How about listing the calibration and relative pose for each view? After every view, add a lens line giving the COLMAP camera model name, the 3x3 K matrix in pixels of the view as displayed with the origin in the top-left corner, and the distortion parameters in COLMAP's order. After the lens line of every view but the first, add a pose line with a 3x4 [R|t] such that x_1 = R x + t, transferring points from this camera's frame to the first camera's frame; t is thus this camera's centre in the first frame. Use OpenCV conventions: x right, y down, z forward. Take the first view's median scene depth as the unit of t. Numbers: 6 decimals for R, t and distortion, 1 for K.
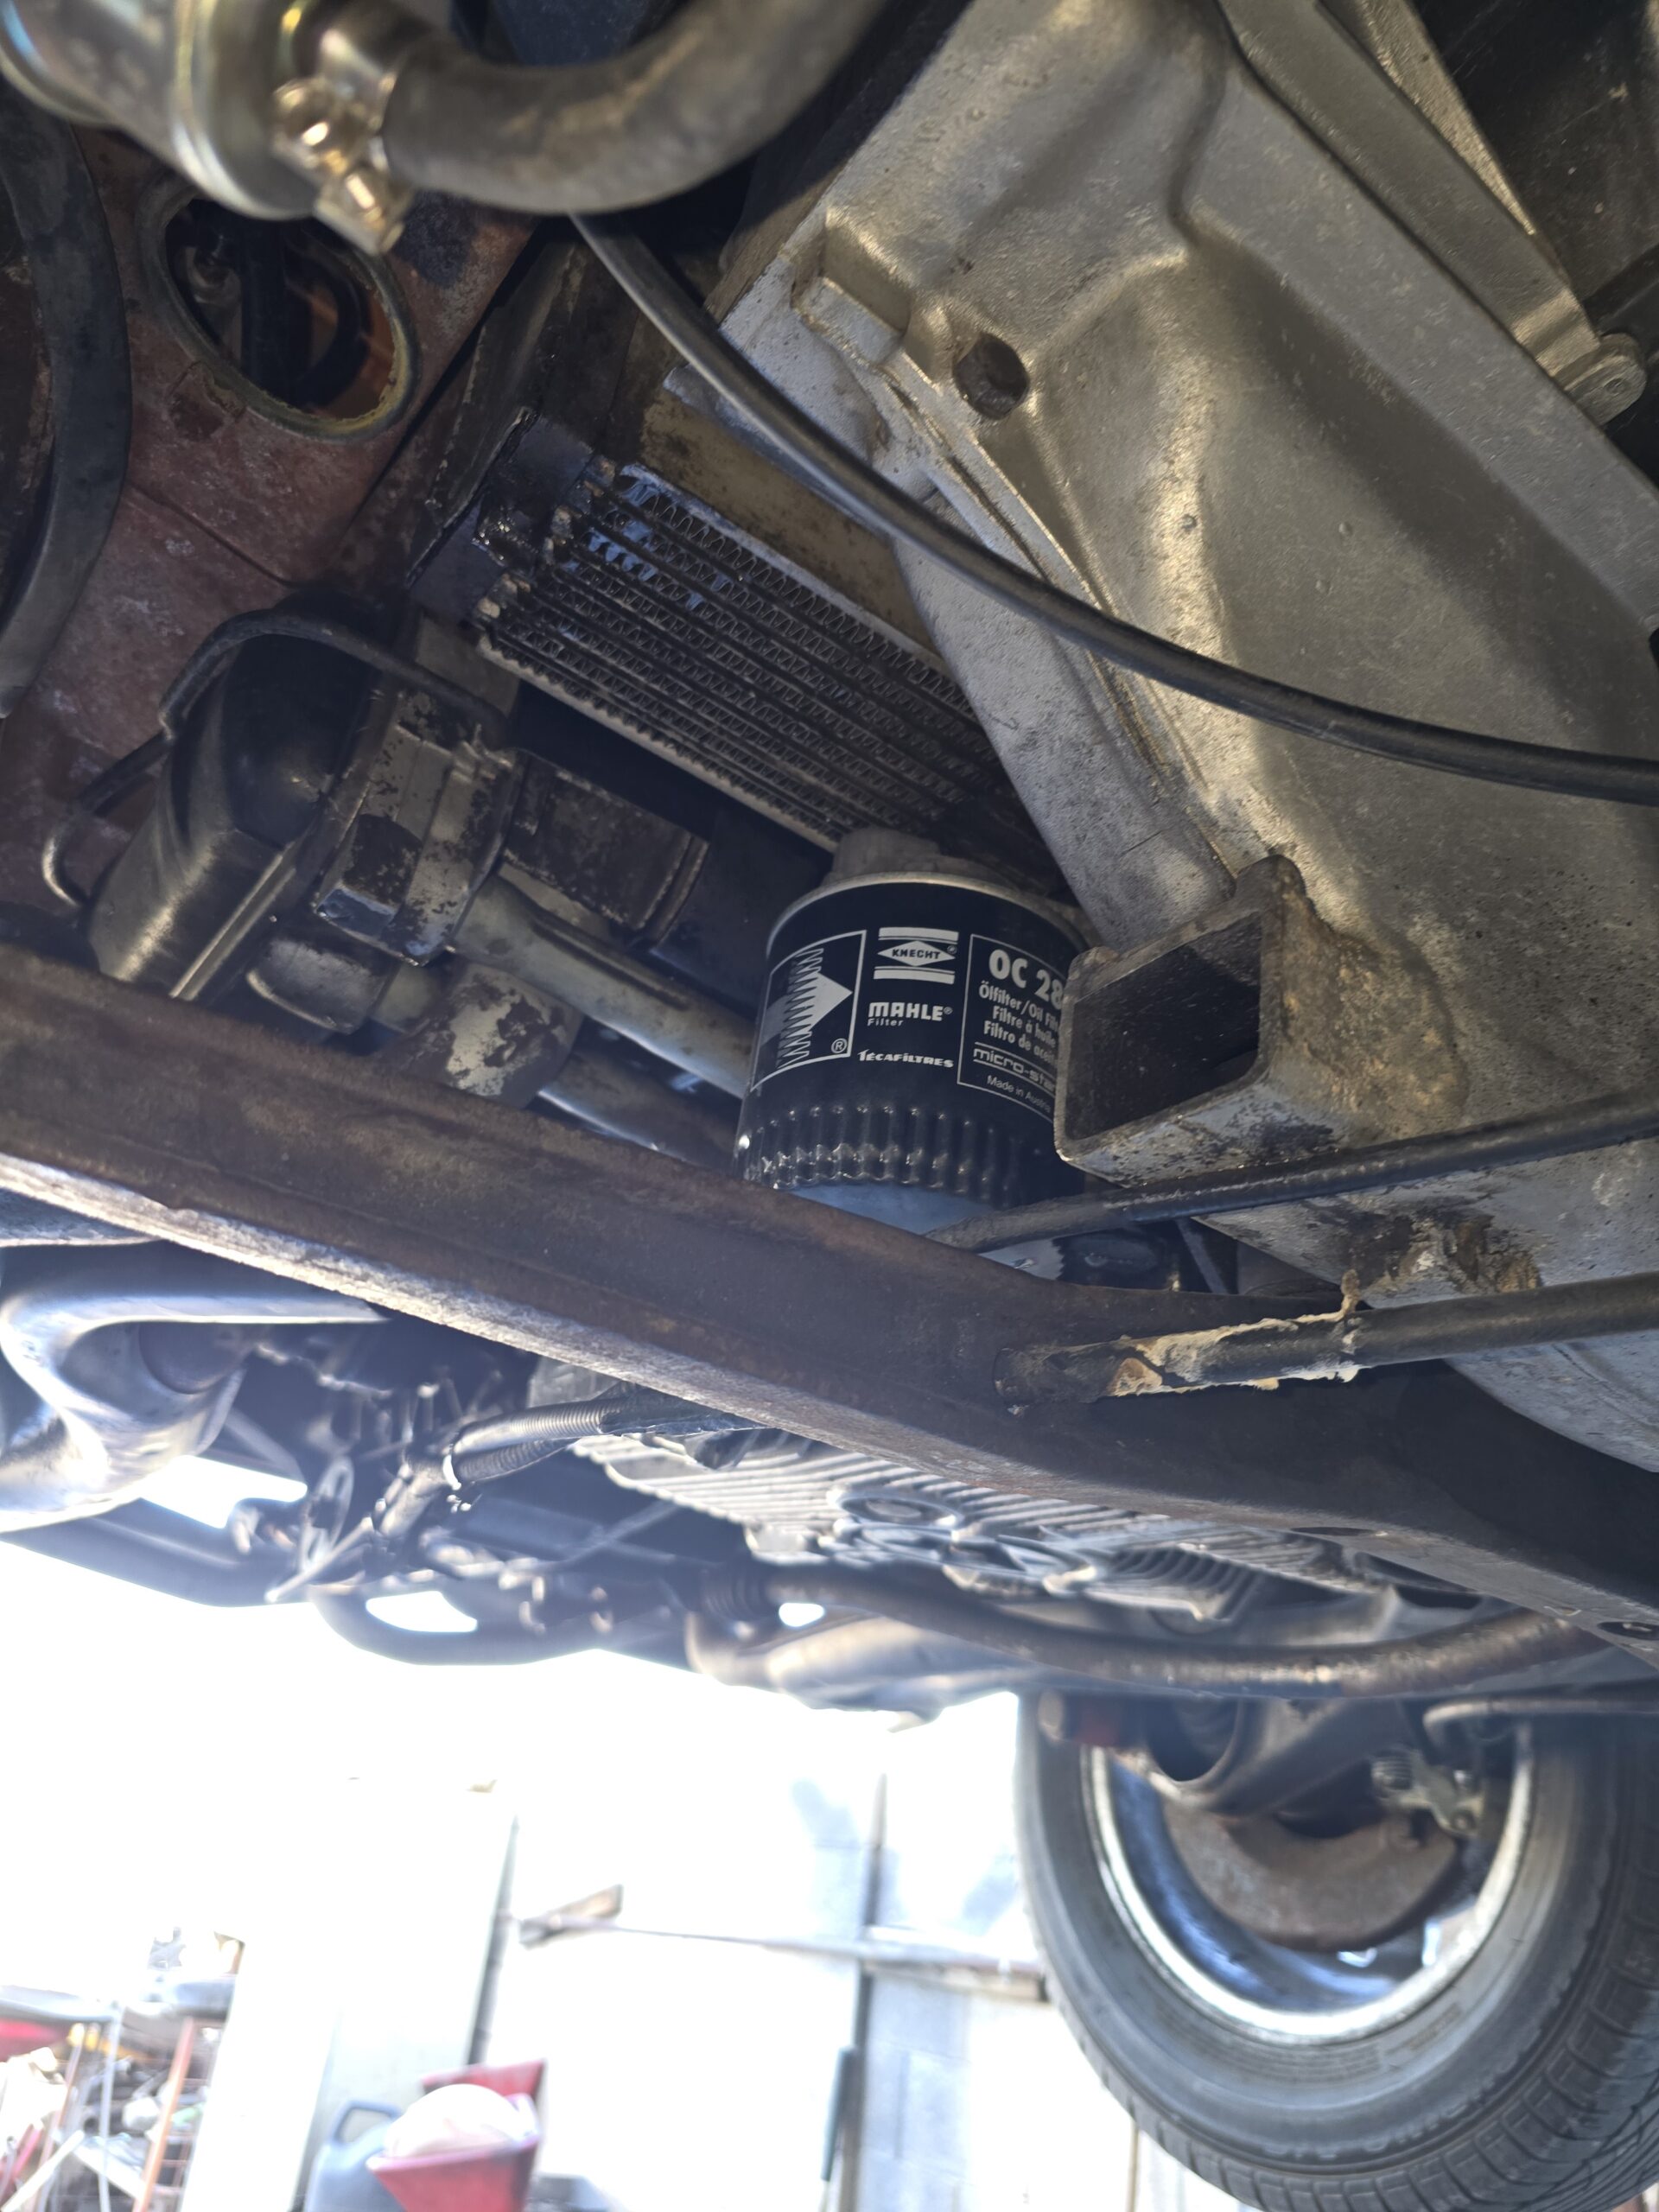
lens RADIAL K [[1546.3, 0, 874.0], [0, 1546.3, 1113.9], [0, 0, 1]] dist [0.033480, -0.029494]
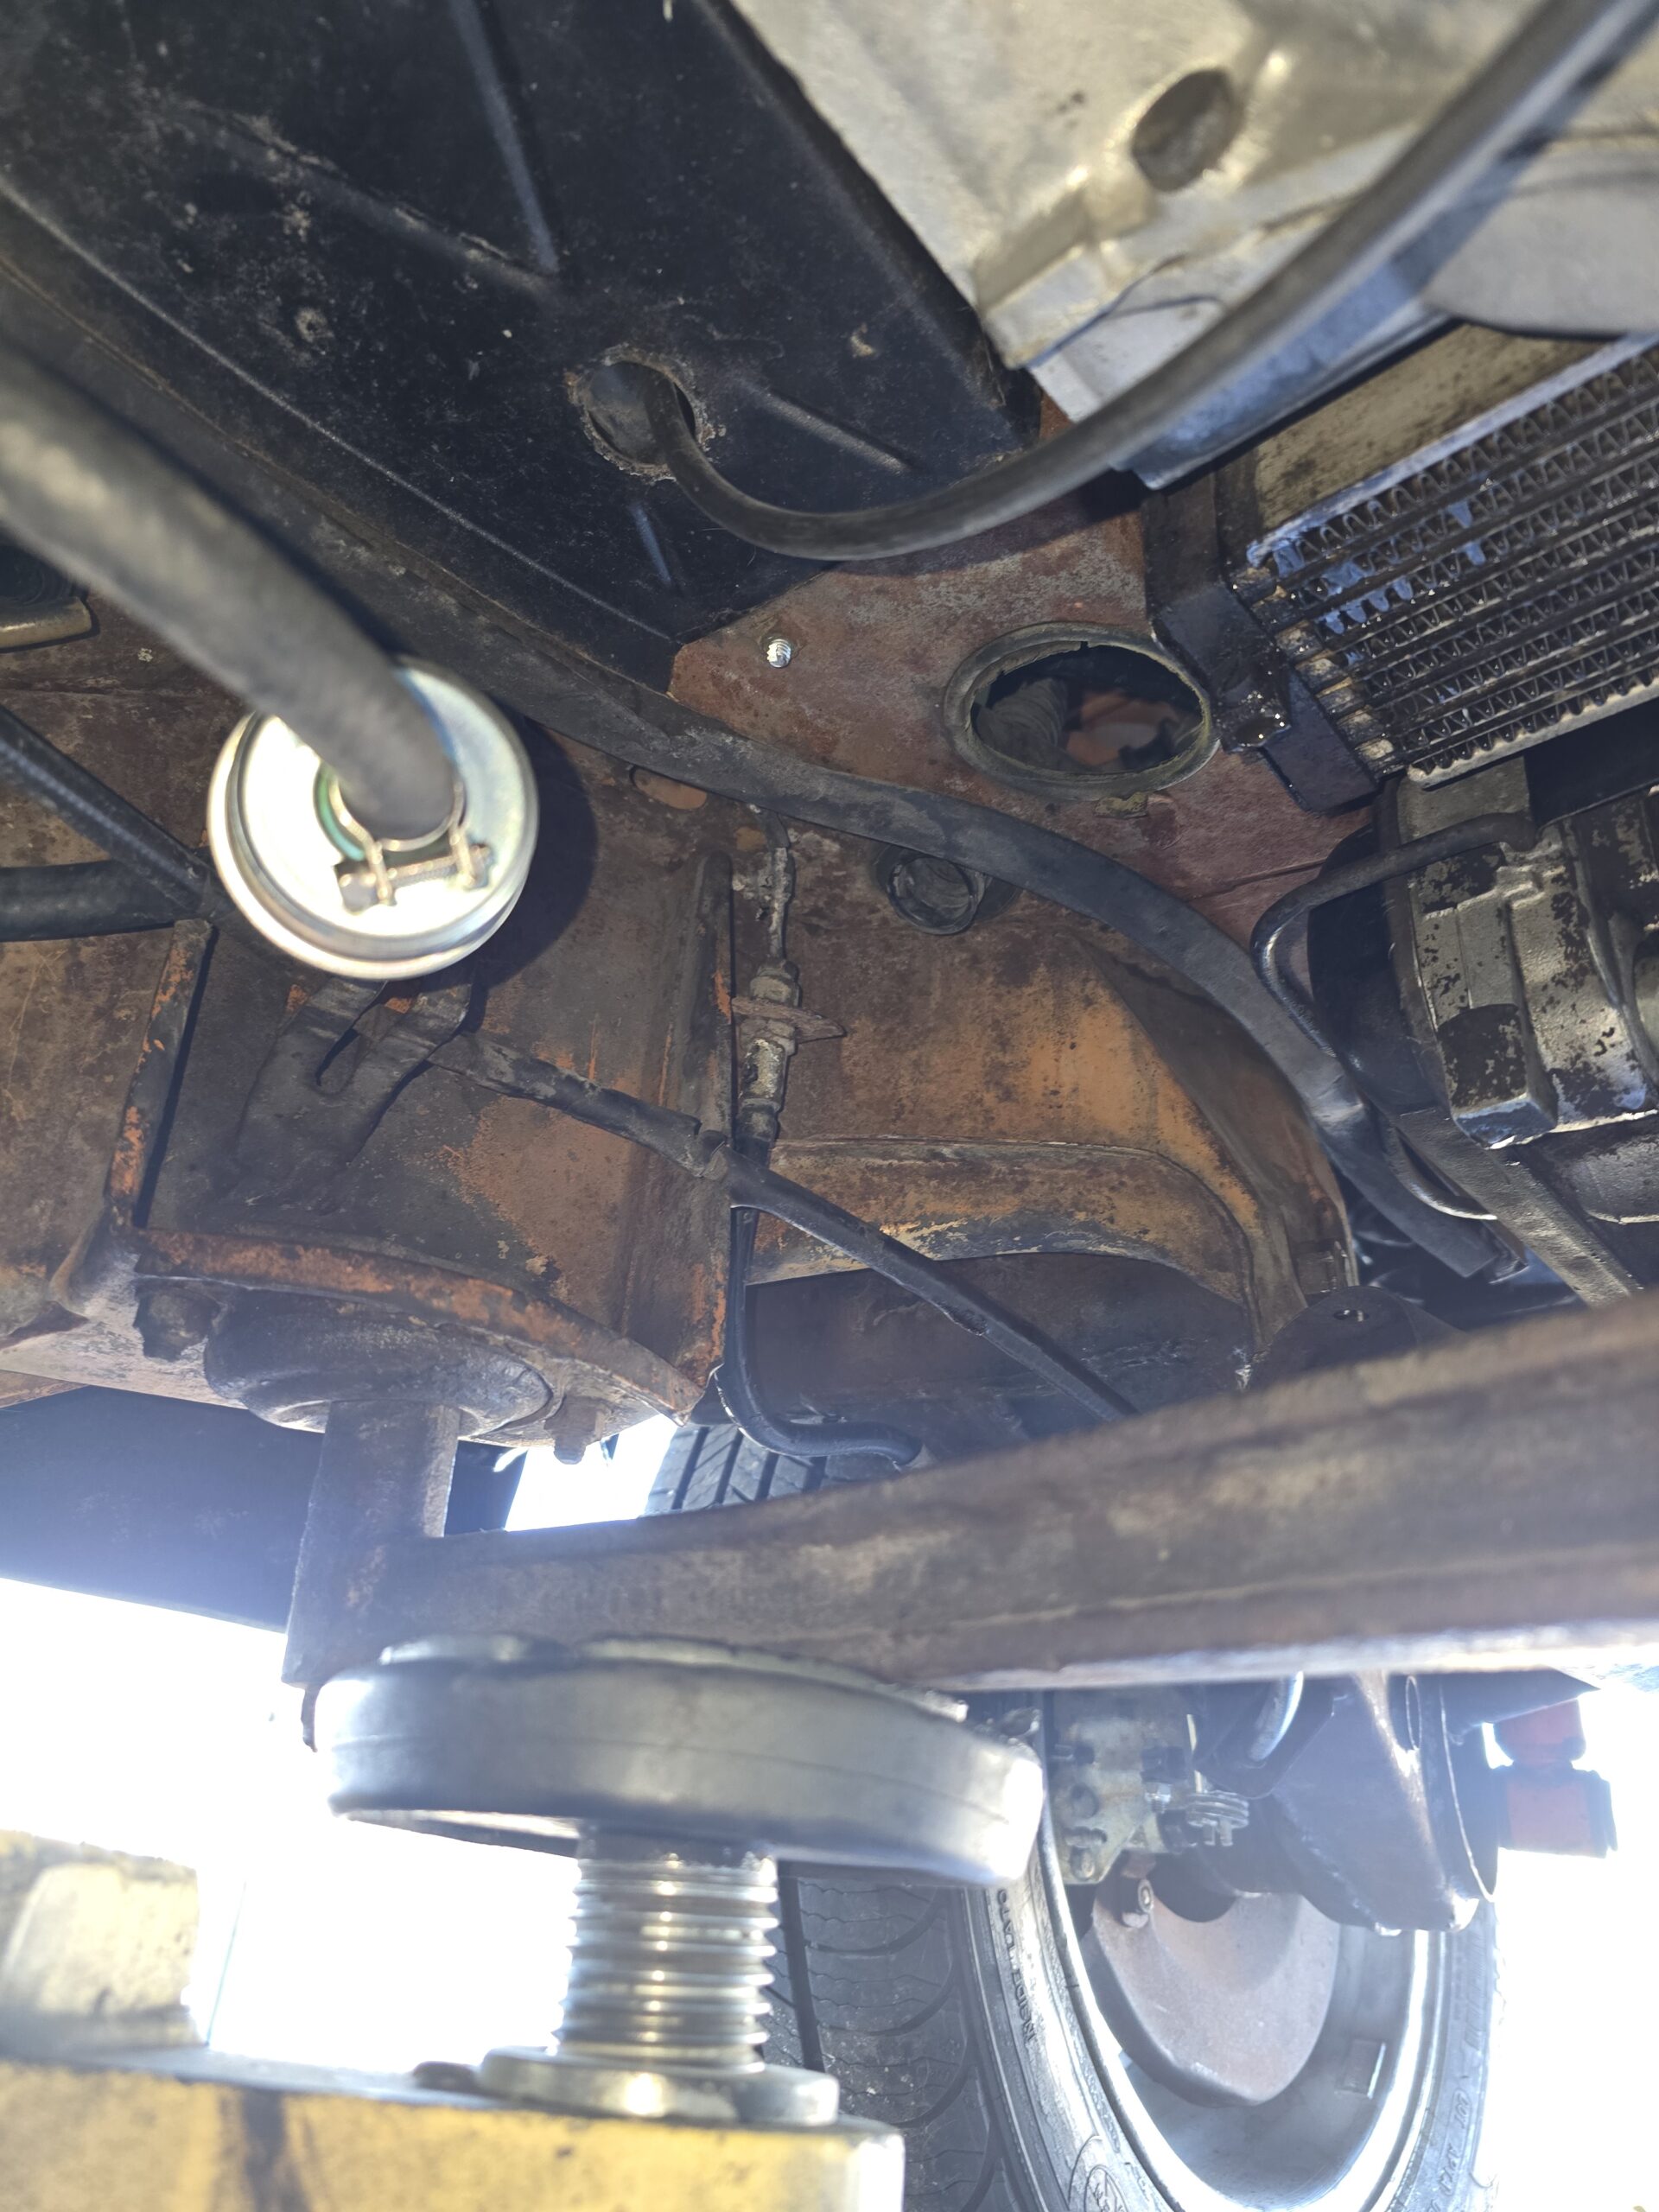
lens RADIAL K [[1546.3, 0, 874.0], [0, 1546.3, 1113.9], [0, 0, 1]] dist [0.033480, -0.029494]
pose [[0.215299, -0.548239, -0.808134, 0.268748], [0.409567, 0.801936, -0.434919, 0.090165], [0.886511, -0.237347, 0.397197, 0.367407]]
